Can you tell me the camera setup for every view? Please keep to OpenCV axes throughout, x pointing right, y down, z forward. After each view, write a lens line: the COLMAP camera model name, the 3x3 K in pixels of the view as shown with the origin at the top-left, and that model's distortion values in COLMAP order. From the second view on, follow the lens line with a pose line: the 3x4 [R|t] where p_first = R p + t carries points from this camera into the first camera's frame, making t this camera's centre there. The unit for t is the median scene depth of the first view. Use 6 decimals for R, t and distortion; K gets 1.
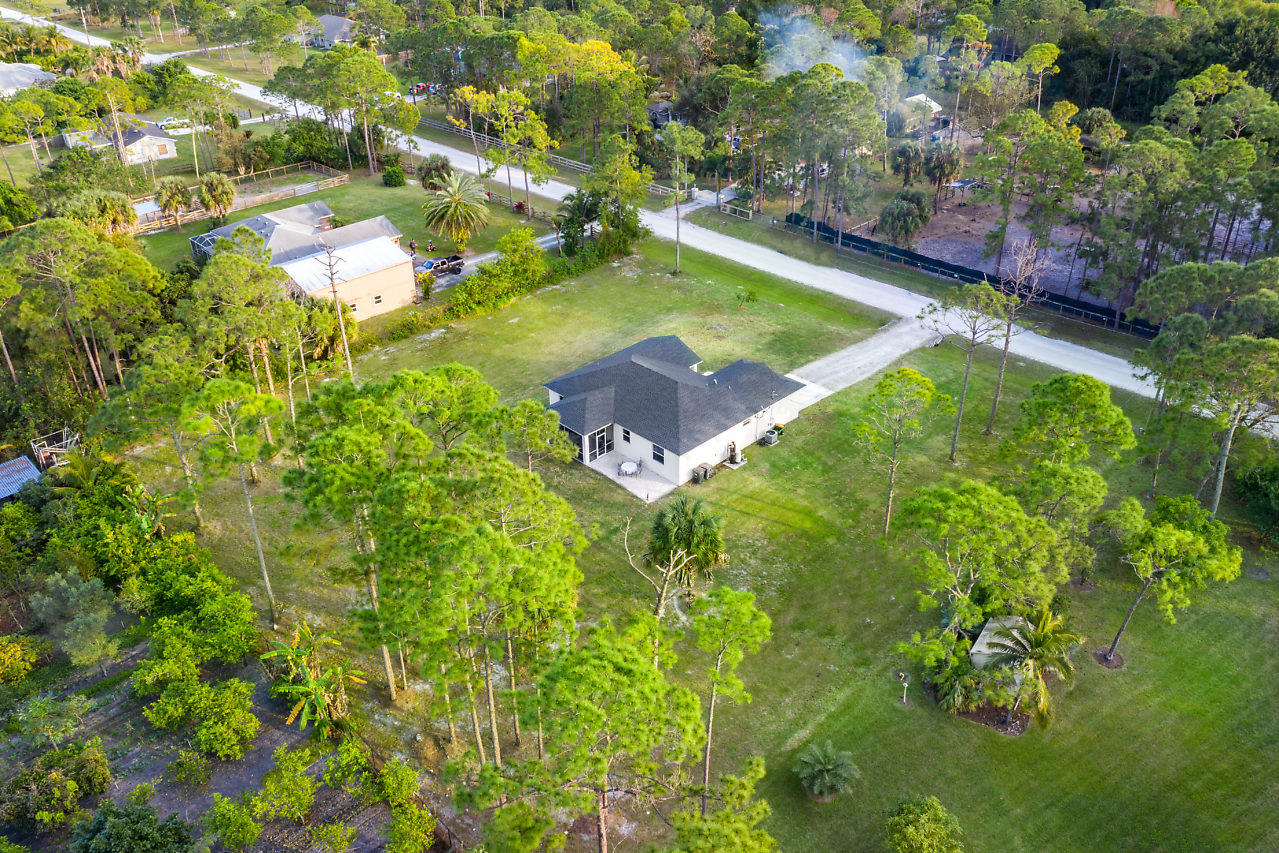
lens RADIAL K [[993.1, 0, 637.6], [0, 993.1, 427.2], [0, 0, 1]] dist [-0.014130, -0.012020]
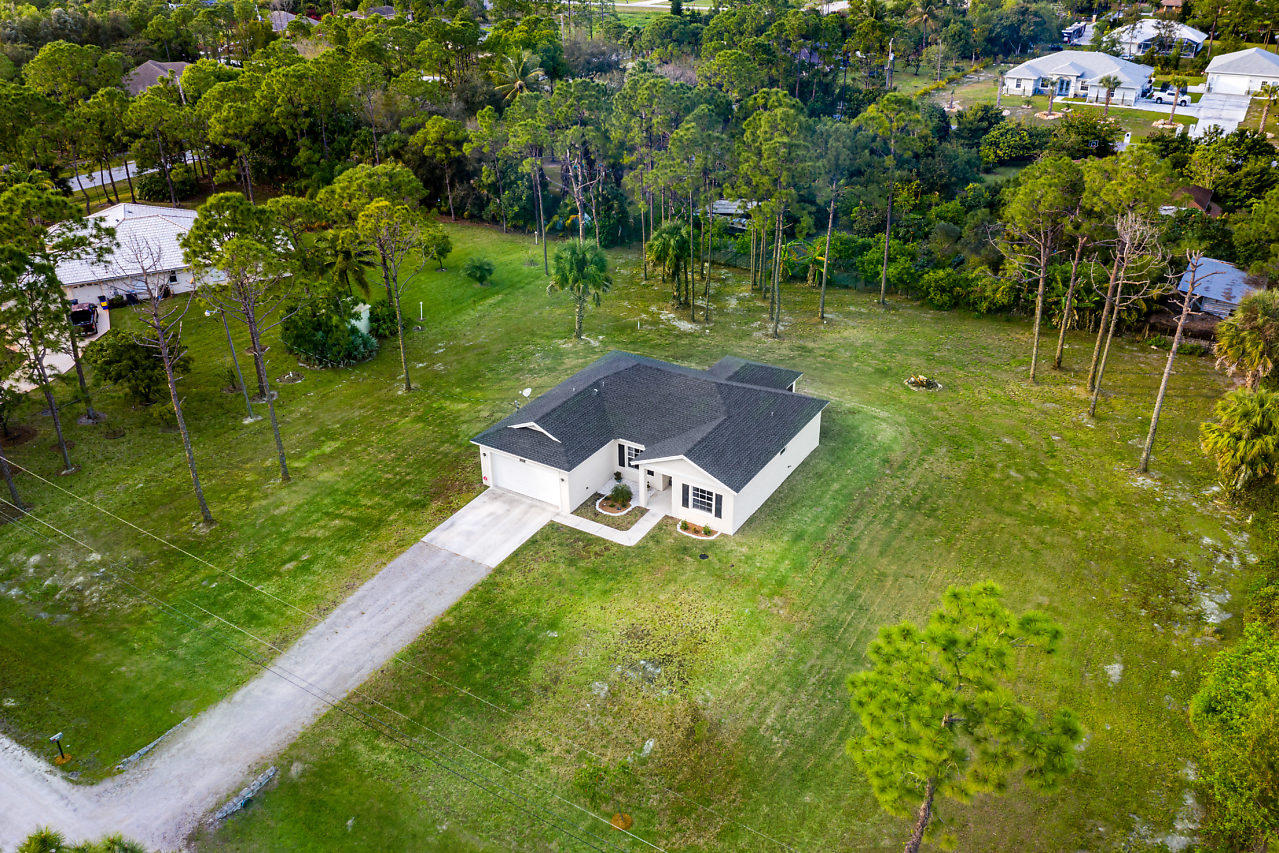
lens RADIAL K [[993.1, 0, 641.9], [0, 993.1, 428.6], [0, 0, 1]] dist [-0.014130, -0.012020]
pose [[-0.967923, 0.135671, -0.211466, 0.171516], [-0.109123, 0.531124, 0.840238, -0.551898], [0.226311, 0.836362, -0.499282, 1.171535]]
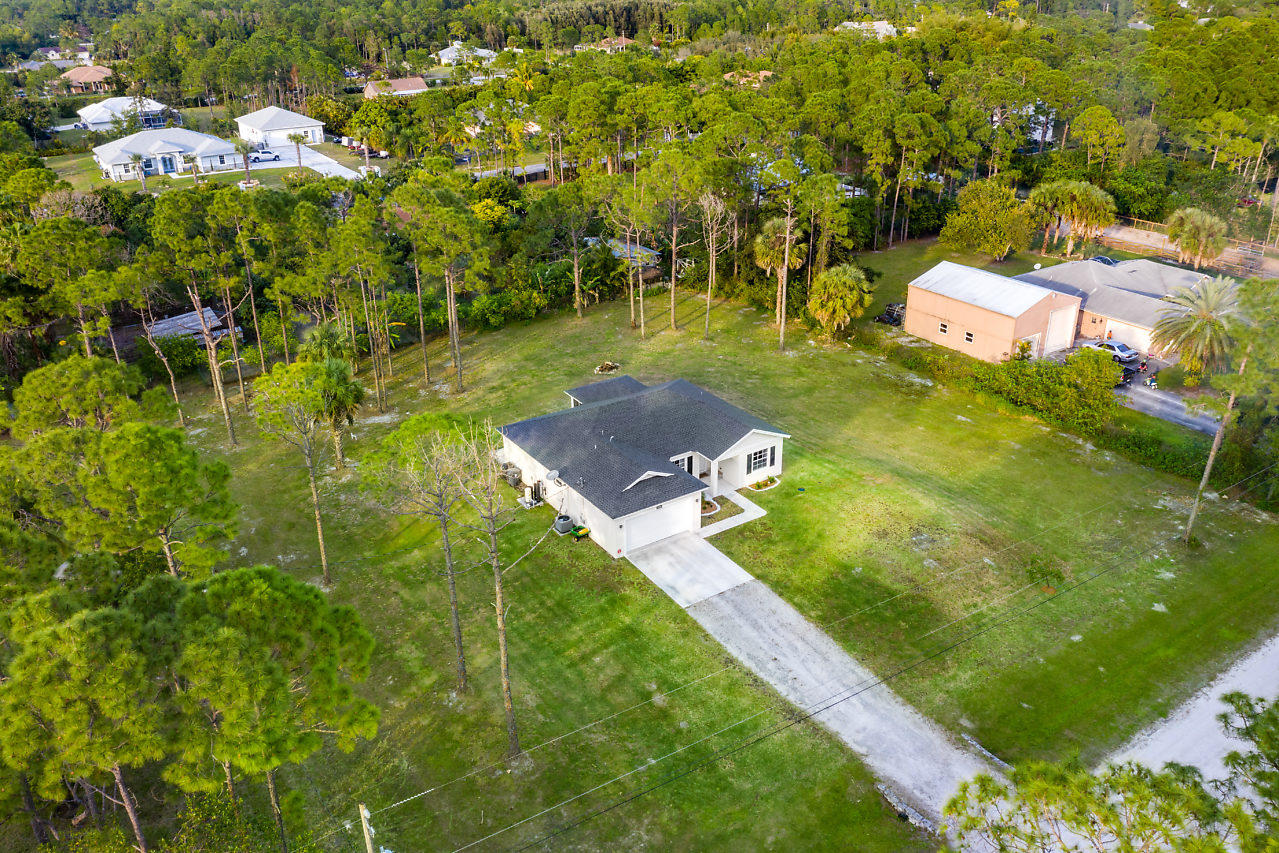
lens RADIAL K [[993.1, 0, 637.5], [0, 993.1, 427.0], [0, 0, 1]] dist [-0.014130, -0.012020]
pose [[-0.181025, 0.424822, -0.886993, 0.649046], [-0.485257, 0.745883, 0.456273, -0.355574], [0.855427, 0.513016, 0.071125, 0.797860]]
